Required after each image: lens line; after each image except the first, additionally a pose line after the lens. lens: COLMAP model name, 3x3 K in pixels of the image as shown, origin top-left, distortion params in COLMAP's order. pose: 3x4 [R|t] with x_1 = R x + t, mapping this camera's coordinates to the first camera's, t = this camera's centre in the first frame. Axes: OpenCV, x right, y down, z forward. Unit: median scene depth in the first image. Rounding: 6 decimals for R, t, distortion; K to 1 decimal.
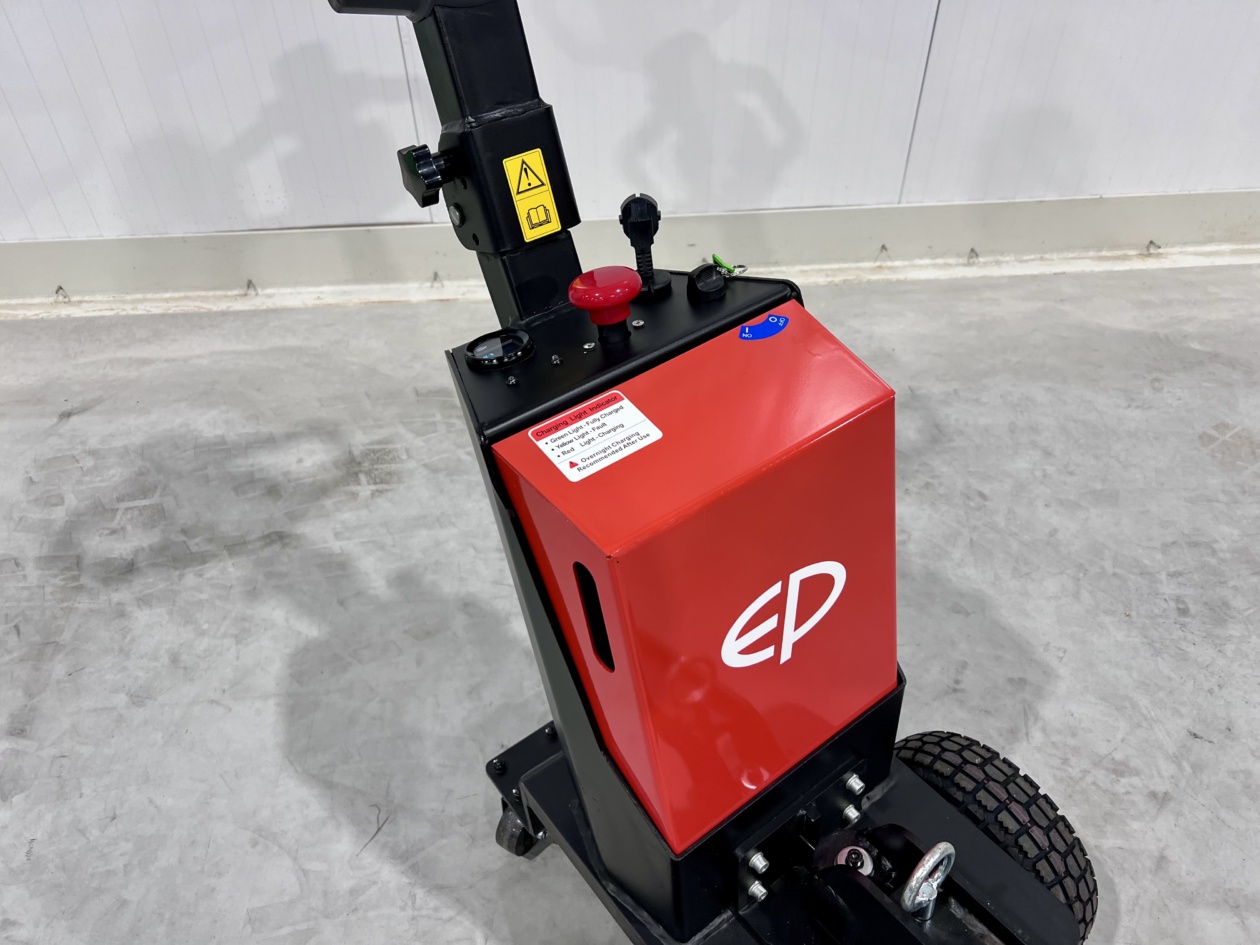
lens RADIAL K [[962.0, 0, 626.4], [0, 962.0, 476.2], [0, 0, 1]] dist [0.027981, -0.043031]
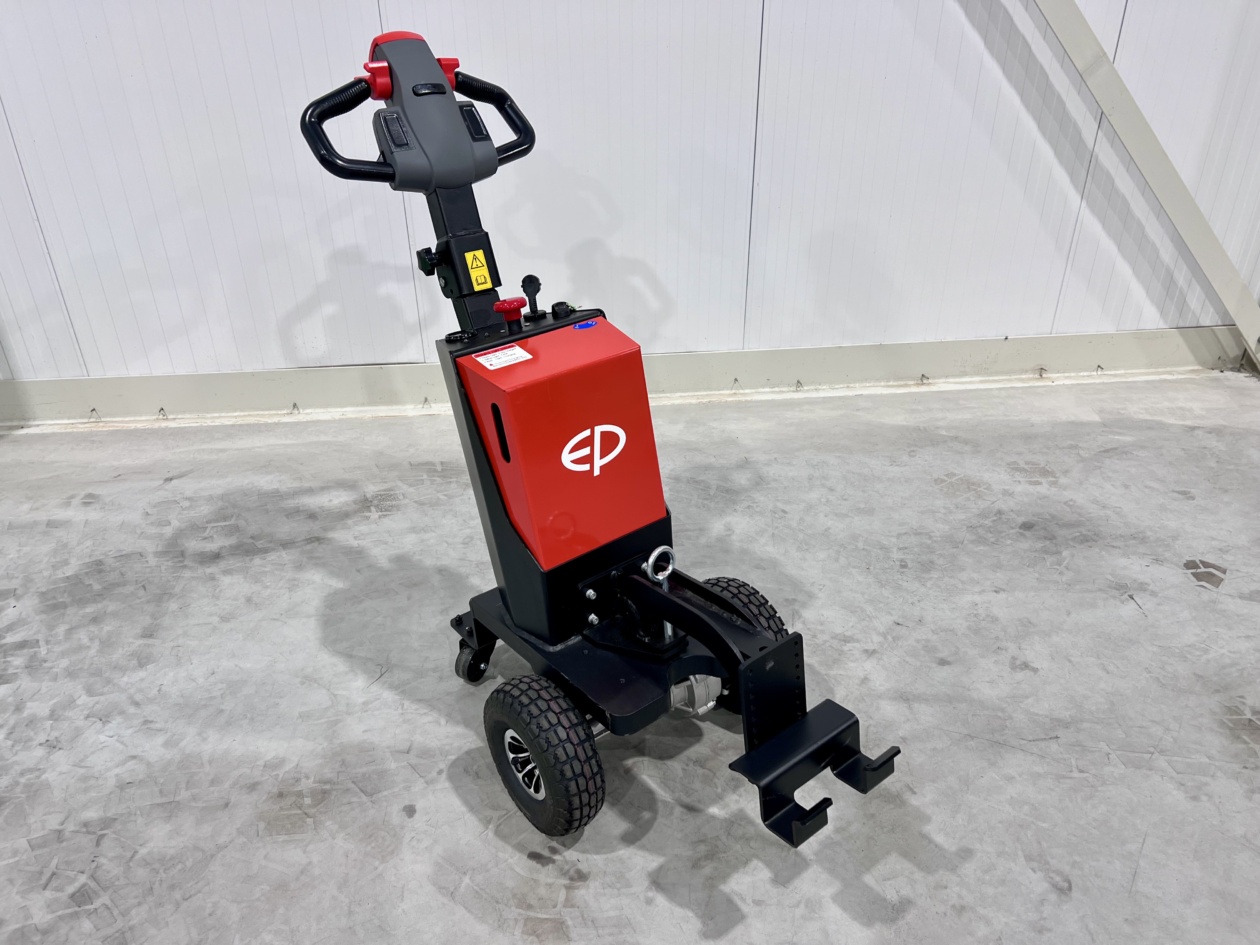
lens RADIAL K [[962.0, 0, 619.8], [0, 962.0, 474.2], [0, 0, 1]] dist [0.027981, -0.043031]
pose [[0.999793, -0.010780, 0.017263, 0.096054], [0.014694, 0.969214, -0.245781, 0.373224], [-0.014082, 0.245984, 0.969172, -0.534684]]
